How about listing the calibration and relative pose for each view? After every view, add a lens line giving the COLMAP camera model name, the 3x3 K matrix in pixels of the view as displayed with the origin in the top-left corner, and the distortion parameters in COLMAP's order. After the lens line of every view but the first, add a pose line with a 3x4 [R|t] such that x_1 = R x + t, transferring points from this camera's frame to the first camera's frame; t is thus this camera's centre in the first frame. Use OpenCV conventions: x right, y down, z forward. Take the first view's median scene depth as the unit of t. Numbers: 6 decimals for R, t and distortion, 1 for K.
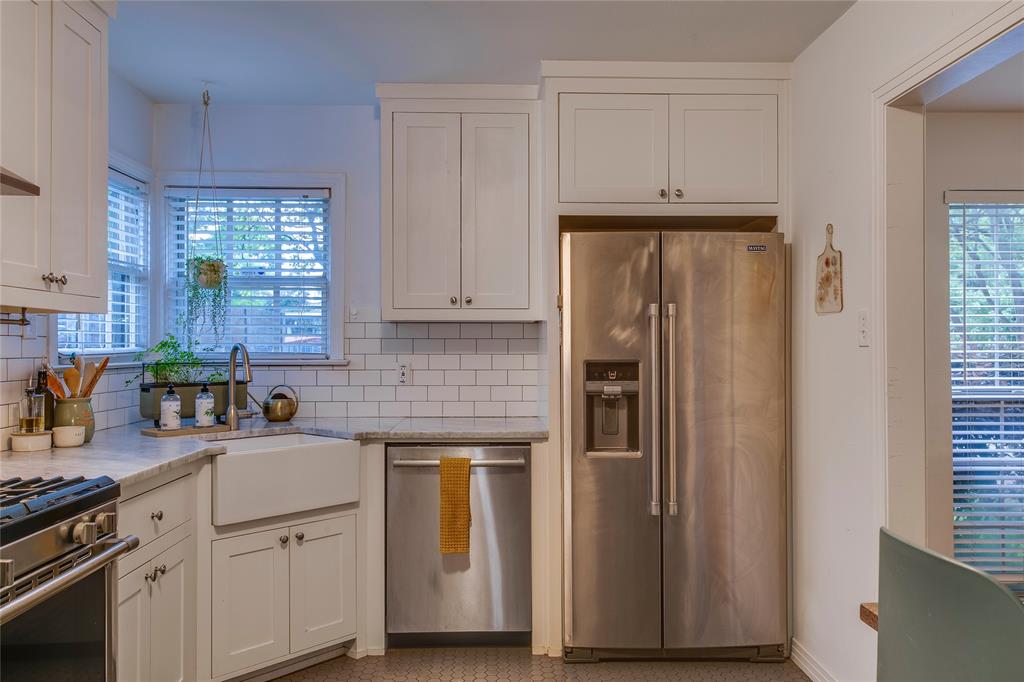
lens RADIAL K [[787.6, 0, 514.9], [0, 787.6, 342.0], [0, 0, 1]] dist [0.010885, 0.010791]
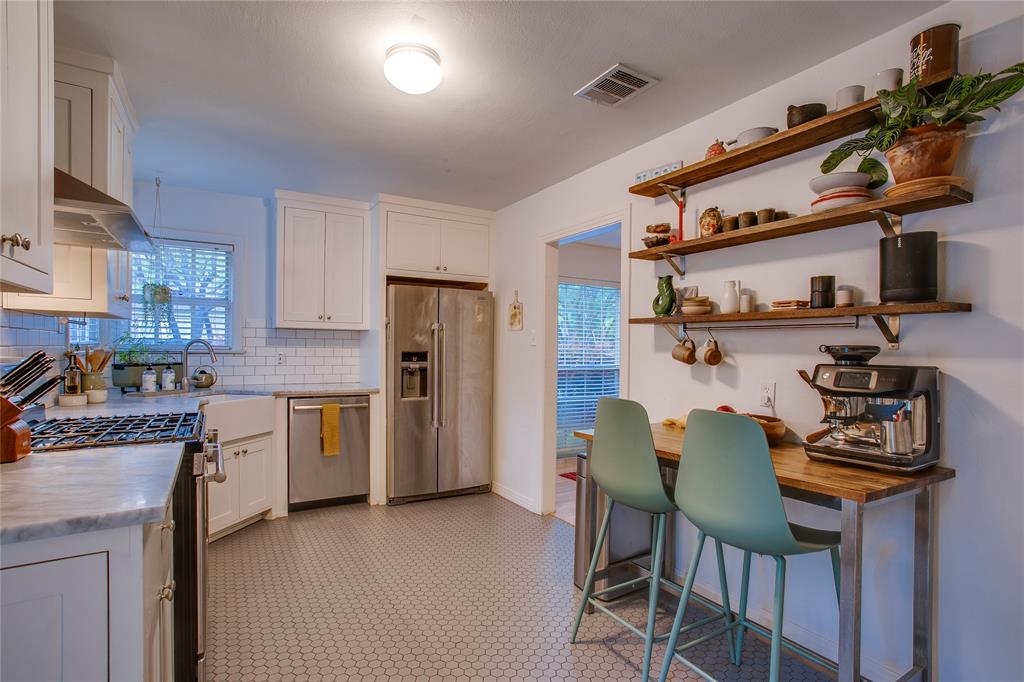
lens RADIAL K [[500.4, 0, 510.6], [0, 500.4, 354.2], [0, 0, 1]] dist [-0.065371, 0.035441]
pose [[0.875246, 0.005375, 0.483649, -0.263350], [-0.015881, 0.999718, 0.017629, 0.004561], [-0.483418, -0.023110, 0.875085, -0.203799]]
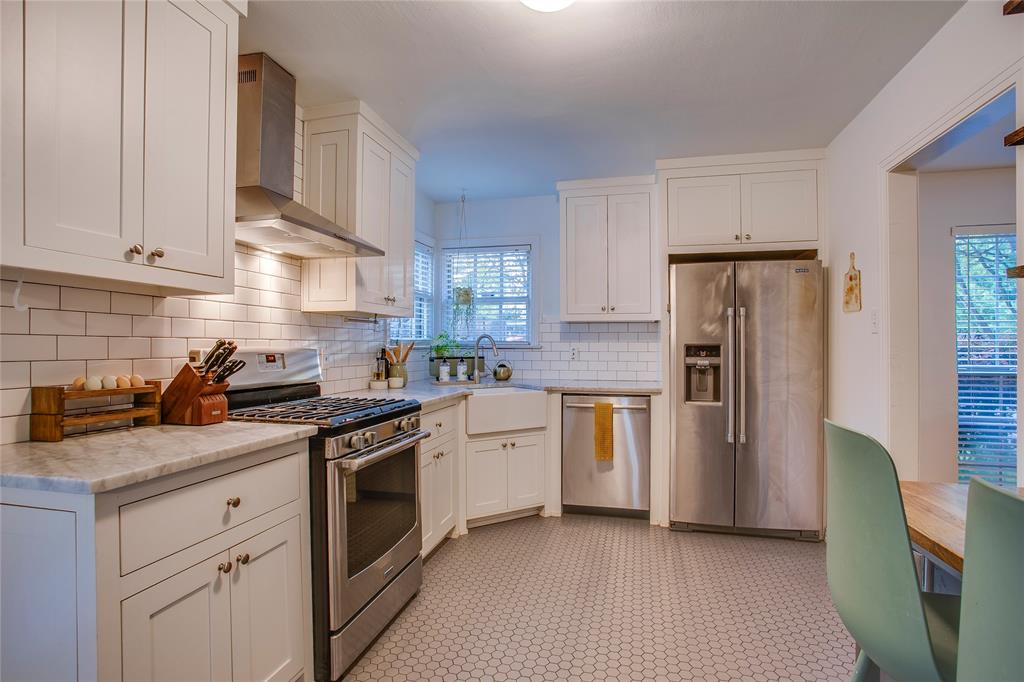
lens RADIAL K [[503.9, 0, 509.6], [0, 503.9, 344.4], [0, 0, 1]] dist [-0.073870, 0.037152]
pose [[0.960971, 0.001078, -0.276648, 0.026637], [0.000316, 0.999987, 0.004994, 0.018061], [0.276650, -0.004887, 0.960958, -0.068231]]
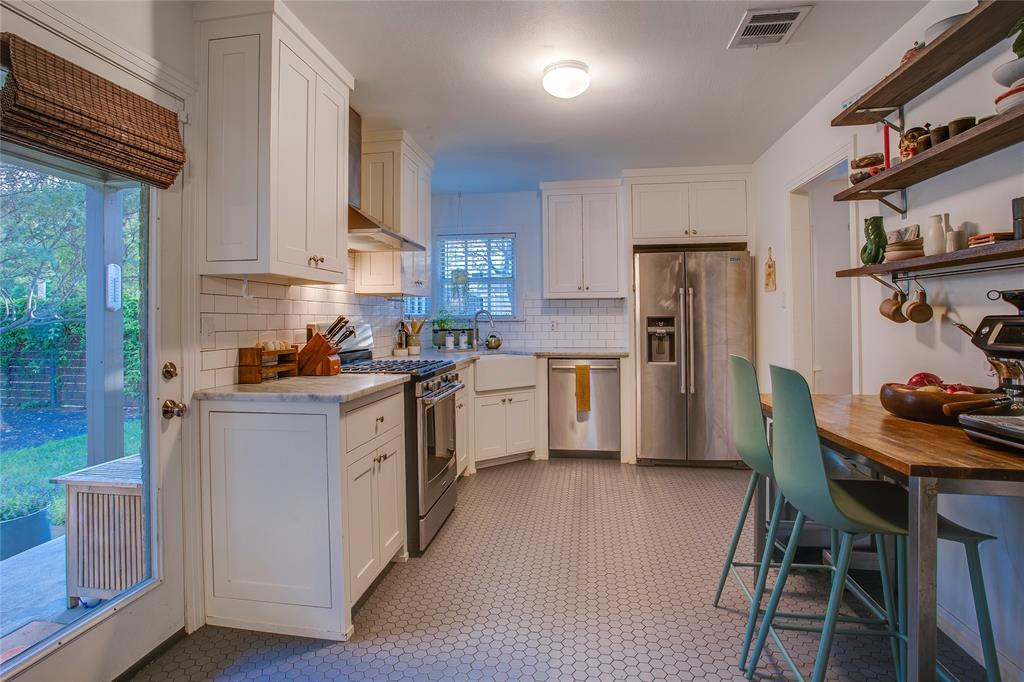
lens RADIAL K [[536.2, 0, 495.8], [0, 536.2, 312.2], [0, 0, 1]] dist [-0.063143, 0.000760]
pose [[0.980316, -0.008967, -0.197229, -0.020305], [0.007916, 0.999950, -0.006118, 0.016442], [0.197274, 0.004436, 0.980338, -0.401925]]
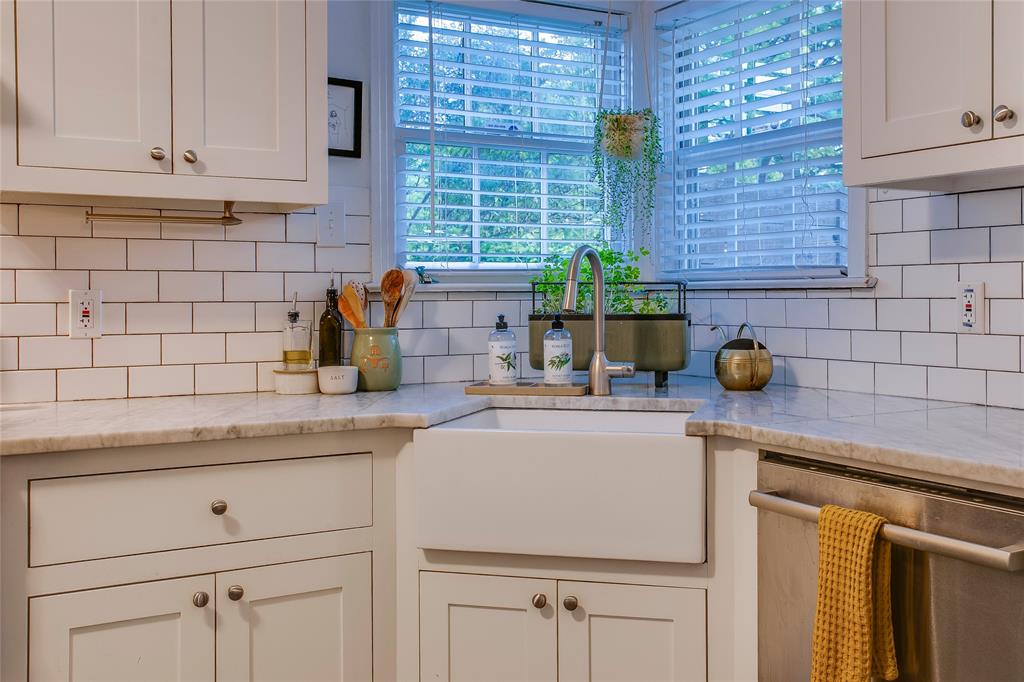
lens RADIAL K [[1047.5, 0, 558.8], [0, 1047.5, 306.4], [0, 0, 1]] dist [0.004721, 0.006121]
pose [[0.486133, 0.007960, -0.873848, 0.310608], [0.010479, 0.999834, 0.014937, 0.034193], [0.873822, -0.016419, 0.485969, 0.605748]]
